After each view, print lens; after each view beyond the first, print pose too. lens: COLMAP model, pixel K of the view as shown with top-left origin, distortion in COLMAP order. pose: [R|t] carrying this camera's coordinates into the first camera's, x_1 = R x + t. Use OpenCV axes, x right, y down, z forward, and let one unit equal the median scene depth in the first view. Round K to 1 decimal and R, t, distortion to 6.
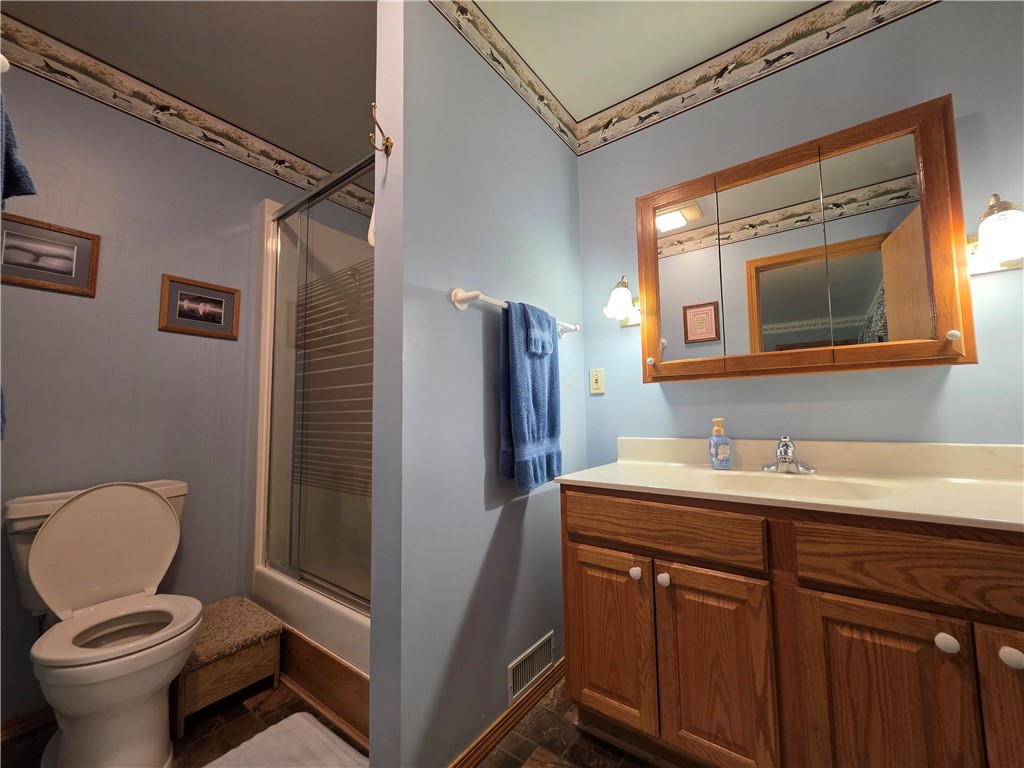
lens RADIAL K [[406.7, 0, 509.9], [0, 406.7, 384.5], [0, 0, 1]] dist [0.000325, 0.000423]
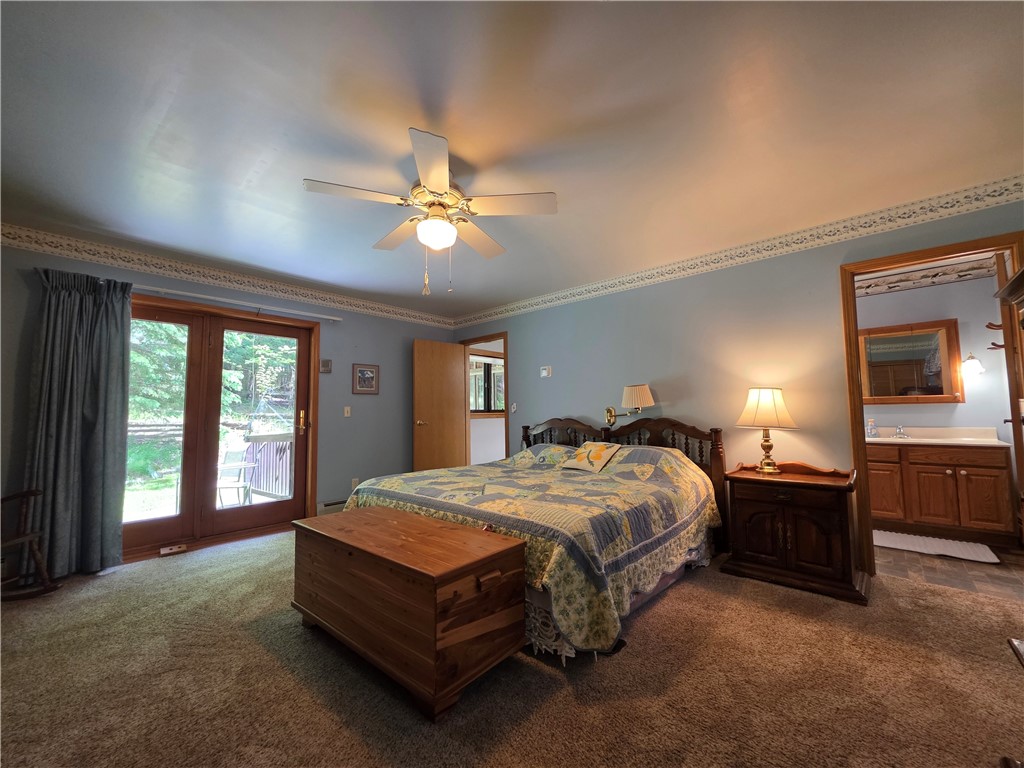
lens RADIAL K [[406.7, 0, 509.4], [0, 406.7, 385.1], [0, 0, 1]] dist [0.000325, 0.000423]
pose [[0.996438, -0.008557, -0.083893, -2.571265], [0.009113, 0.999939, 0.006257, -0.287881], [0.083834, -0.006999, 0.996455, -2.959453]]
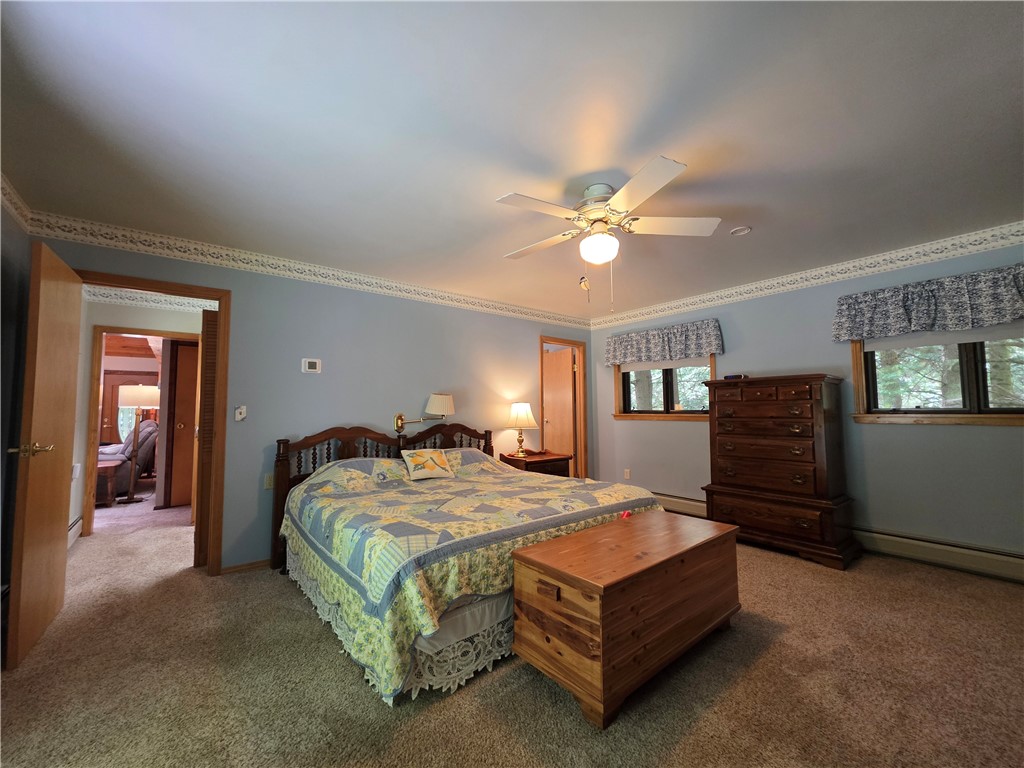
lens RADIAL K [[406.7, 0, 510.7], [0, 406.7, 384.9], [0, 0, 1]] dist [0.000325, 0.000423]
pose [[0.251805, 0.070375, 0.965216, -6.874732], [-0.063440, 0.996408, -0.056099, -0.092765], [-0.965696, -0.047108, 0.255365, 0.169089]]
